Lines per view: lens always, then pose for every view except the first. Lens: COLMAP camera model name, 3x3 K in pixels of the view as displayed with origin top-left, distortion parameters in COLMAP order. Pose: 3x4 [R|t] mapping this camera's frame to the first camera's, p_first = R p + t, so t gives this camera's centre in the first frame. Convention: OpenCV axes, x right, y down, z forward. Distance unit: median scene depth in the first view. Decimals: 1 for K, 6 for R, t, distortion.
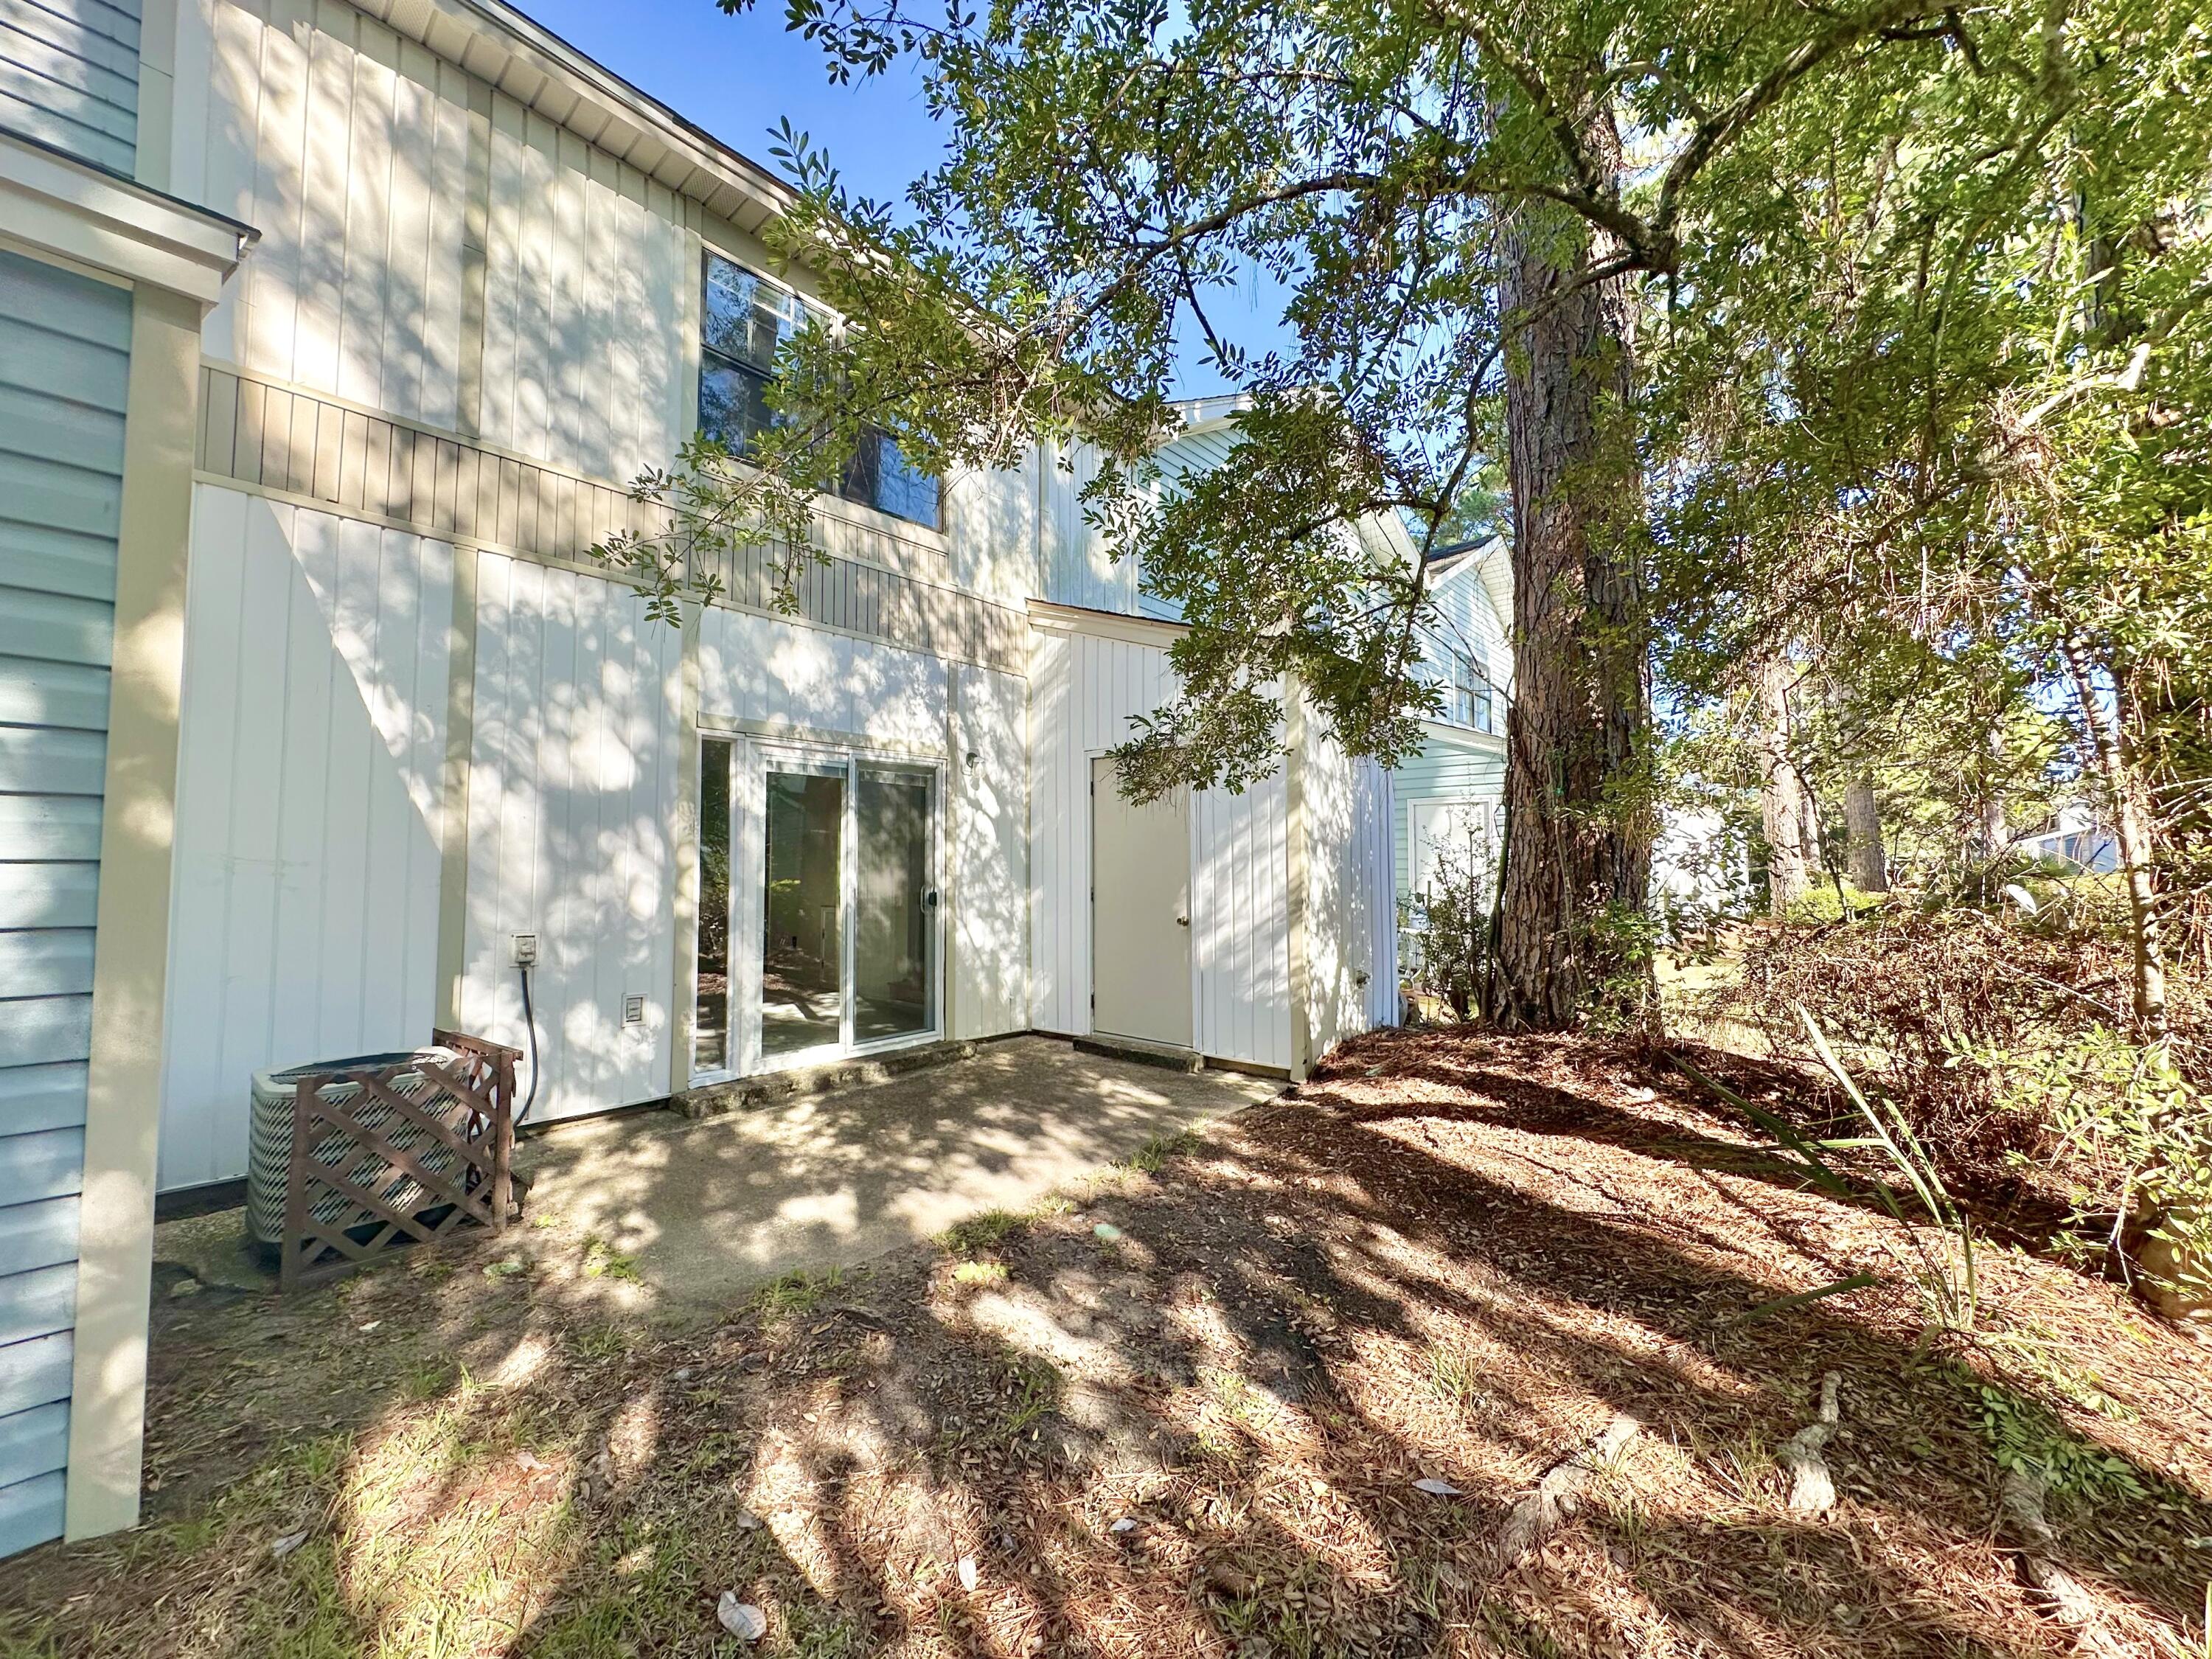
lens RADIAL K [[878.0, 0, 1107.0], [0, 878.0, 829.6], [0, 0, 1]] dist [0.000361, -0.000657]
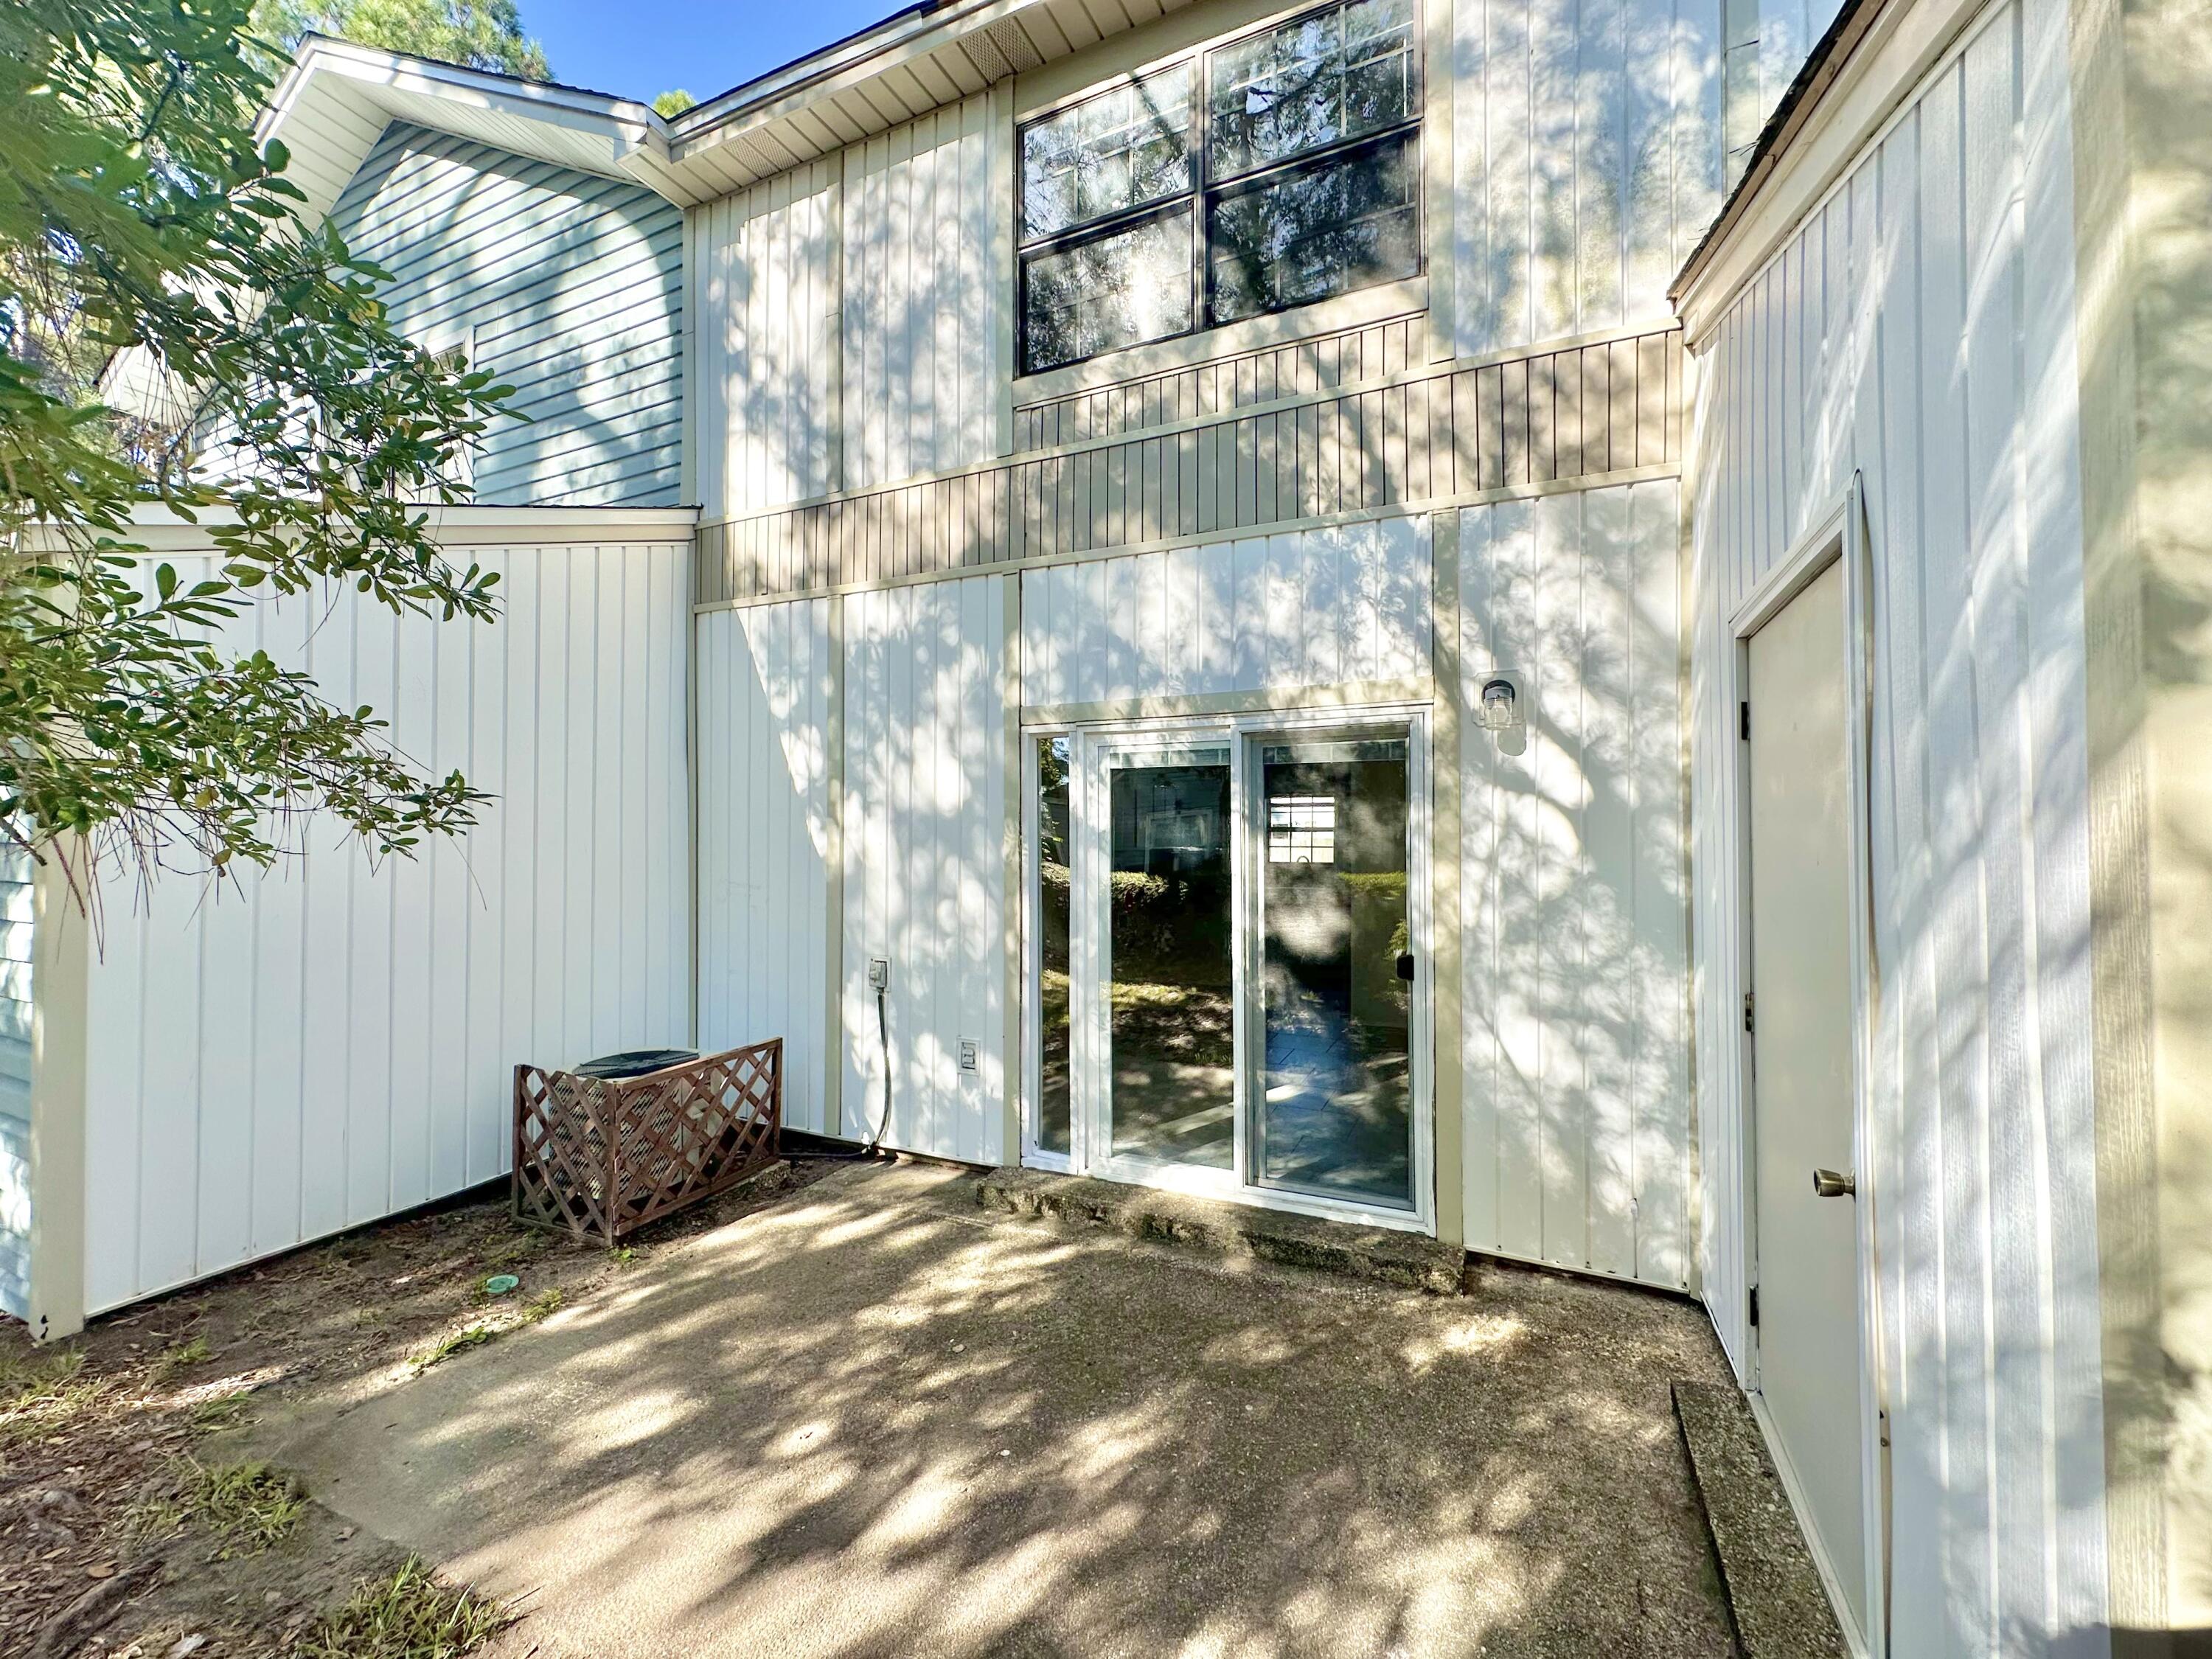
lens RADIAL K [[878.0, 0, 1107.0], [0, 878.0, 829.6], [0, 0, 1]] dist [0.000361, -0.000657]
pose [[0.282374, -0.010995, -0.959241, 0.319602], [0.045948, 0.998942, 0.002076, -0.017690], [0.958203, -0.044661, 0.282580, 0.802533]]
